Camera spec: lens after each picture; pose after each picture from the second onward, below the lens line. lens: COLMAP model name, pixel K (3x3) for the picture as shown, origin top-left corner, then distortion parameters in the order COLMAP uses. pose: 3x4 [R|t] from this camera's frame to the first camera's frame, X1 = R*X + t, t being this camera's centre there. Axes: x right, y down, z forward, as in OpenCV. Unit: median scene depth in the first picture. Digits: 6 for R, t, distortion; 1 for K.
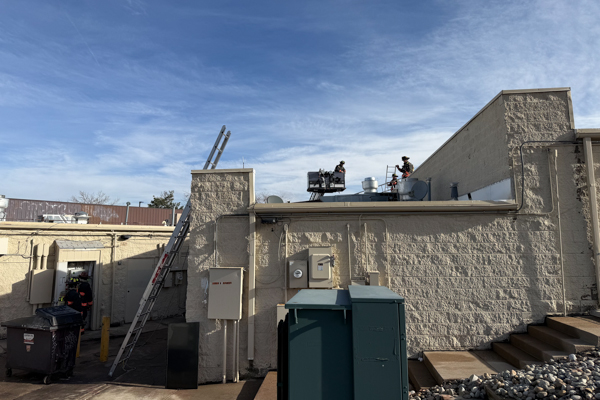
lens RADIAL K [[421.1, 0, 296.2], [0, 421.1, 188.1], [0, 0, 1]] dist [0.120463, -0.181578]
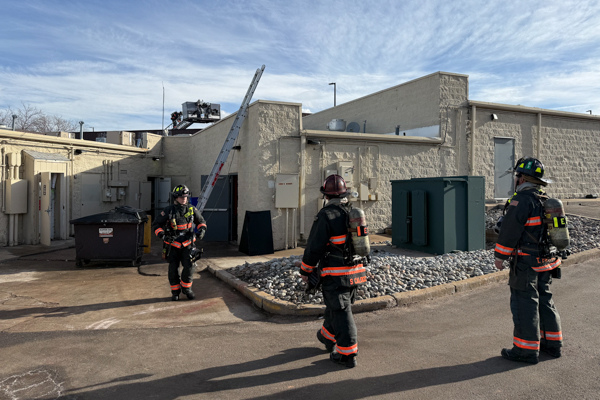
lens RADIAL K [[421.1, 0, 296.2], [0, 421.1, 188.1], [0, 0, 1]] dist [0.120463, -0.181578]
pose [[0.872874, 0.007863, 0.487883, -0.819134], [-0.081549, 0.988158, 0.129974, 0.049955], [-0.481084, -0.153237, 0.863178, -0.237232]]
